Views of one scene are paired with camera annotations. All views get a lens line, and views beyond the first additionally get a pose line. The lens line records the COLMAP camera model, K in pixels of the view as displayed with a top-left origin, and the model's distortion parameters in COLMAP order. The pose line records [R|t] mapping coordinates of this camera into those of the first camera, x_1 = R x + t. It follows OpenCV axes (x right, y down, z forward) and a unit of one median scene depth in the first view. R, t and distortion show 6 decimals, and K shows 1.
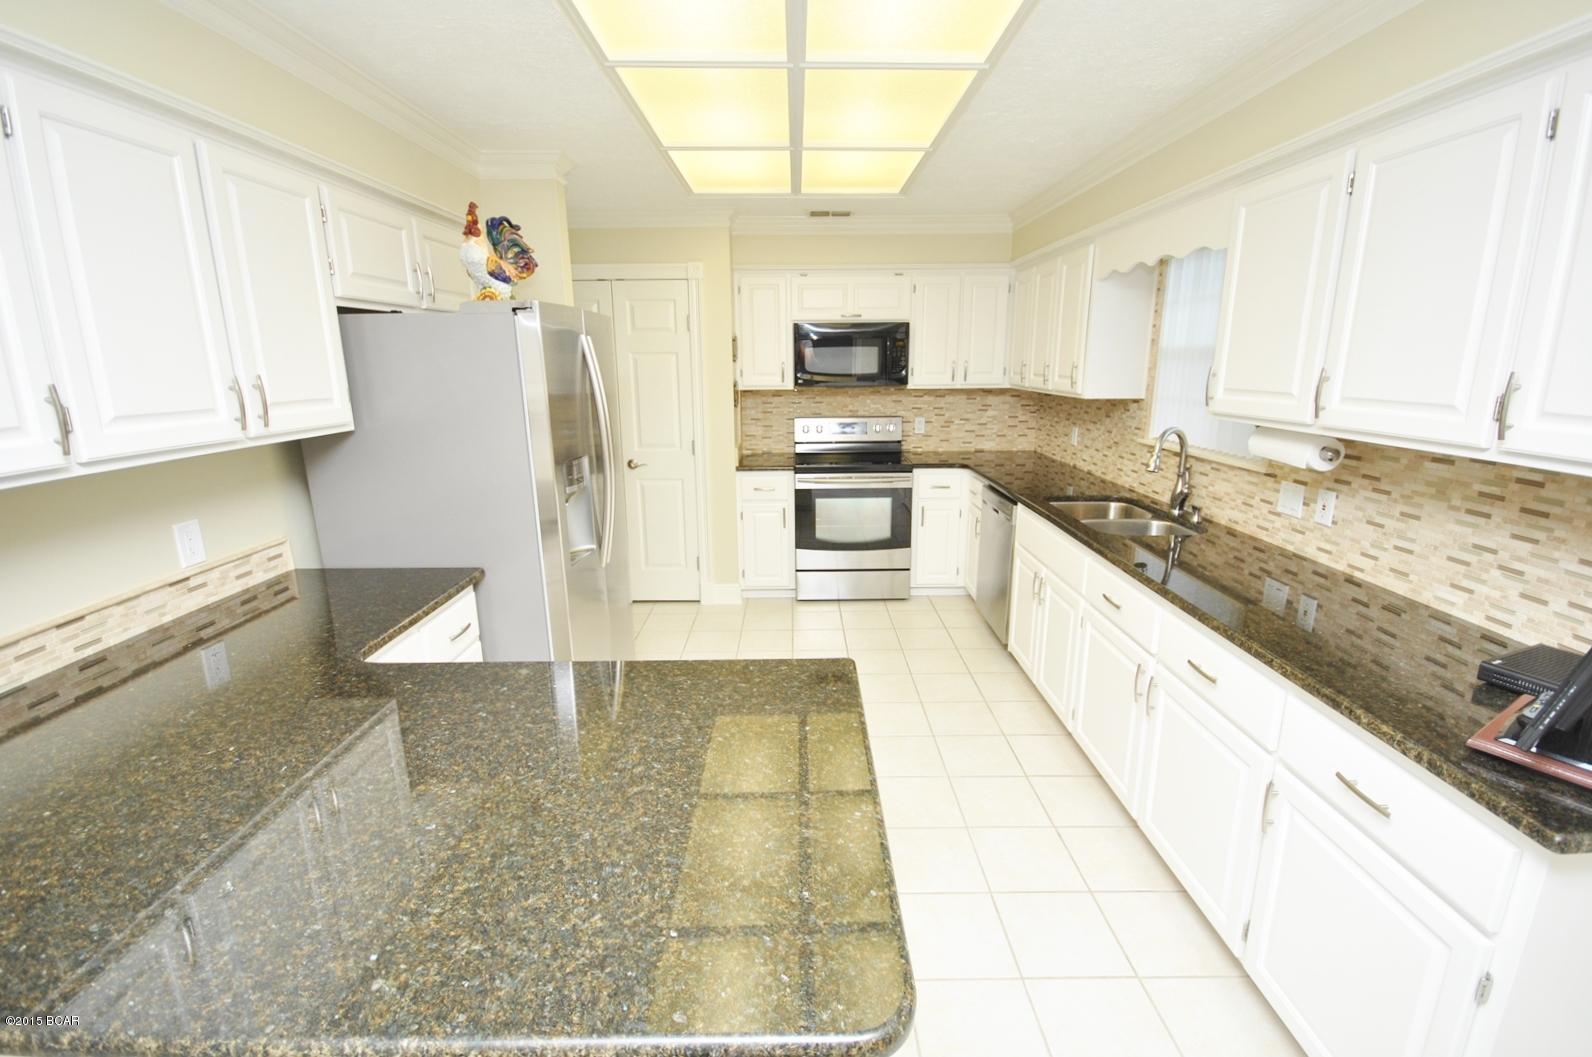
lens RADIAL K [[708.9, 0, 796.0], [0, 708.9, 528.5], [0, 0, 1]] dist [-0.000349, -0.000487]
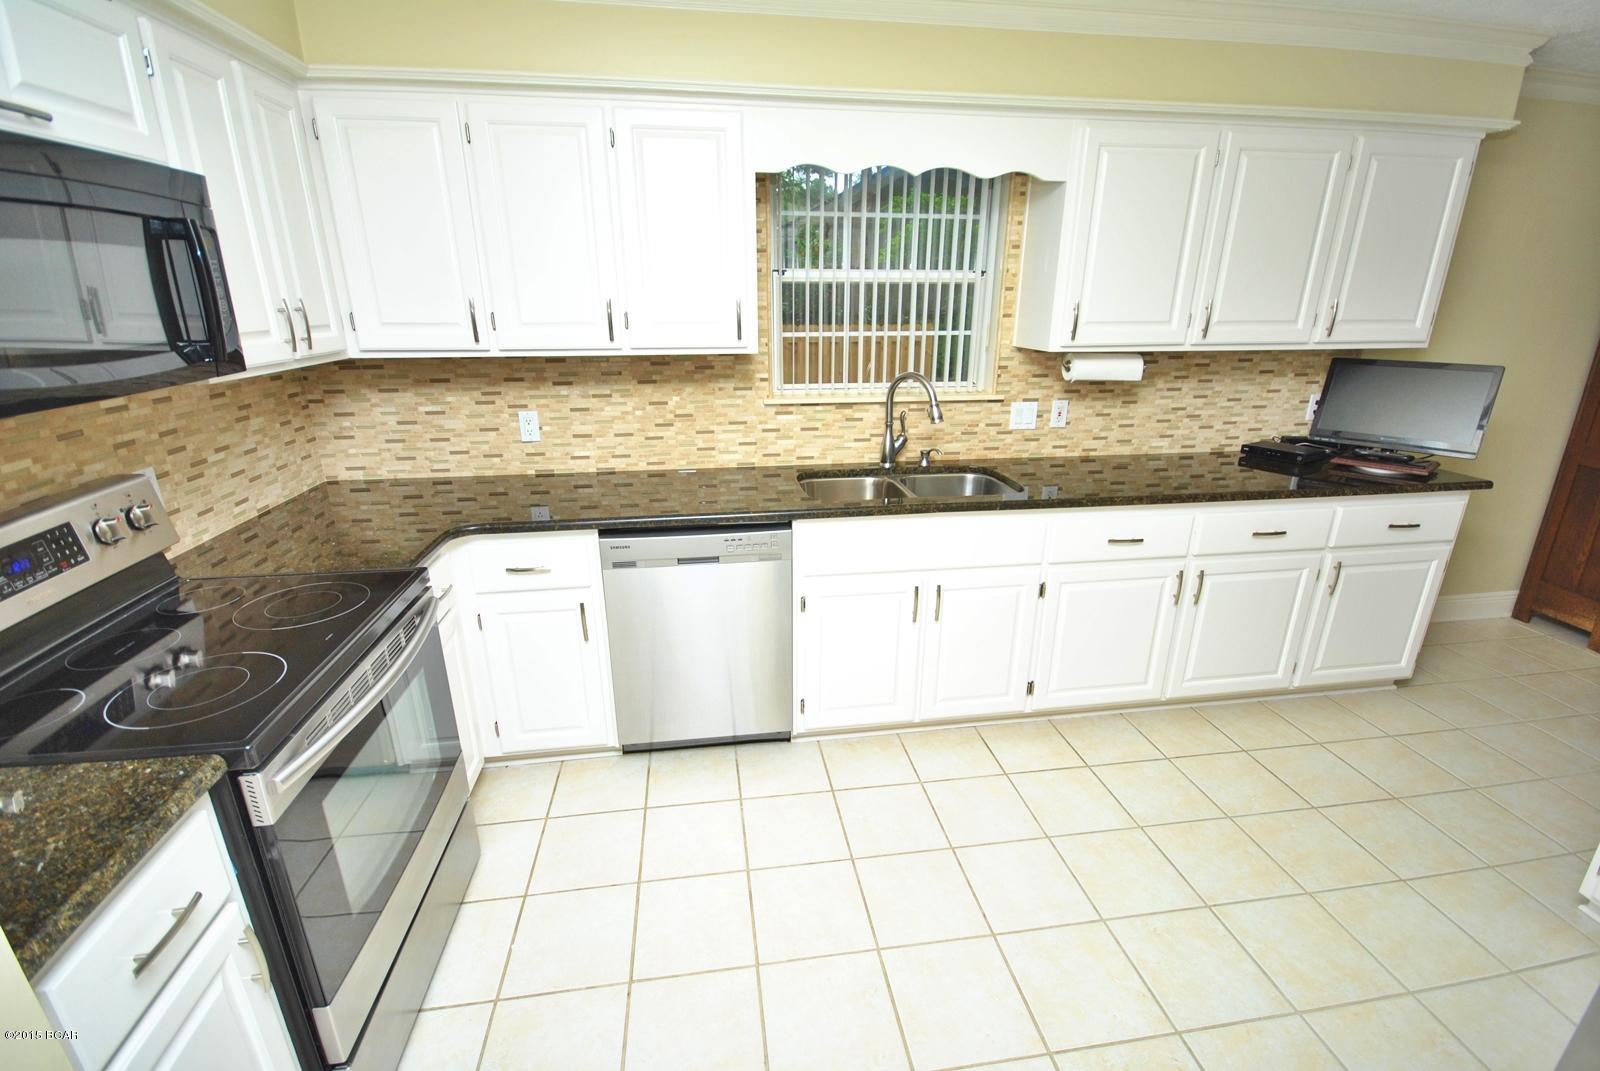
lens RADIAL K [[716.3, 0, 797.9], [0, 716.3, 529.5], [0, 0, 1]] dist [0.033427, -0.023918]
pose [[-0.143542, -0.304564, 0.941614, -0.505437], [0.233002, 0.914320, 0.331255, -0.406679], [-0.961824, 0.266947, -0.060279, 1.702531]]
